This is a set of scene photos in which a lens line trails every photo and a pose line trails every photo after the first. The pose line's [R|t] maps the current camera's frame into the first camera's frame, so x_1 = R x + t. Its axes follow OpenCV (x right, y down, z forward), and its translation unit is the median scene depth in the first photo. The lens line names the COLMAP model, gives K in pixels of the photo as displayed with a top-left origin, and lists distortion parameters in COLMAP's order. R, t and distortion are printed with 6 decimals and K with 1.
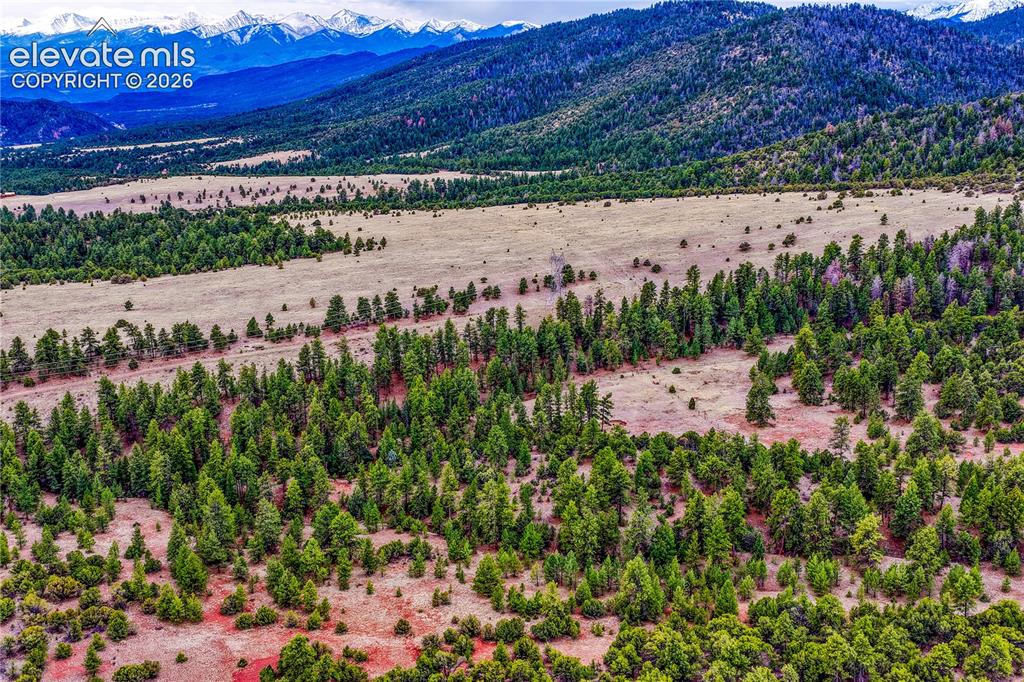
lens RADIAL K [[1102.6, 0, 516.5], [0, 1102.6, 344.9], [0, 0, 1]] dist [0.086220, -0.127210]
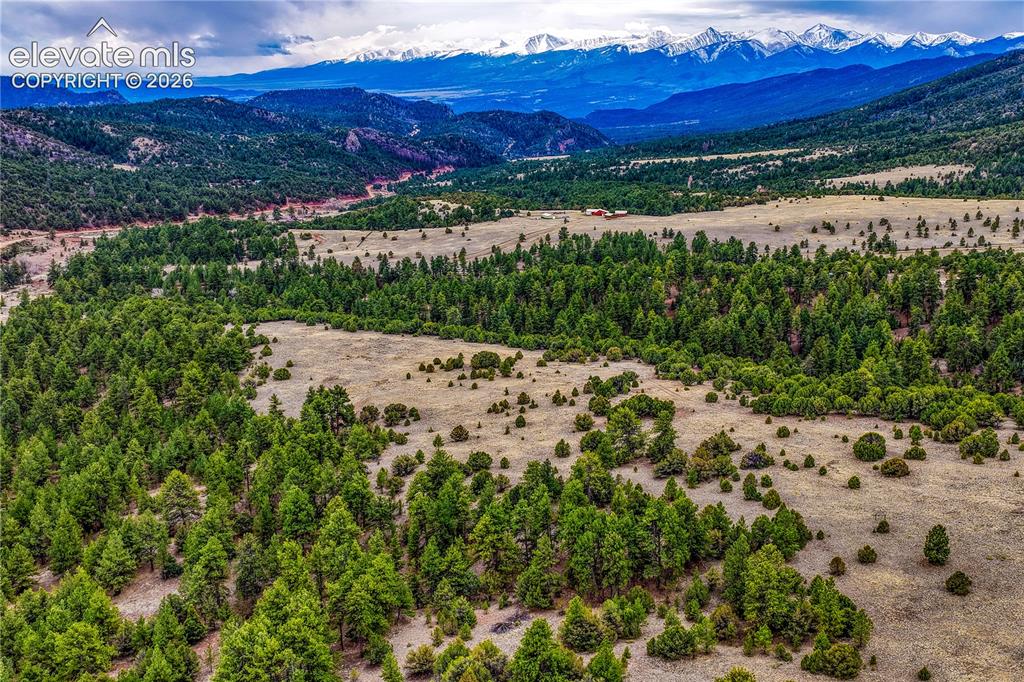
lens RADIAL K [[1102.6, 0, 516.5], [0, 1102.6, 344.9], [0, 0, 1]] dist [0.086220, -0.127210]
pose [[0.933351, 0.084993, -0.348757, -0.254259], [-0.092731, 0.995676, -0.005519, -0.038465], [0.346780, 0.037491, 0.937197, 0.300954]]
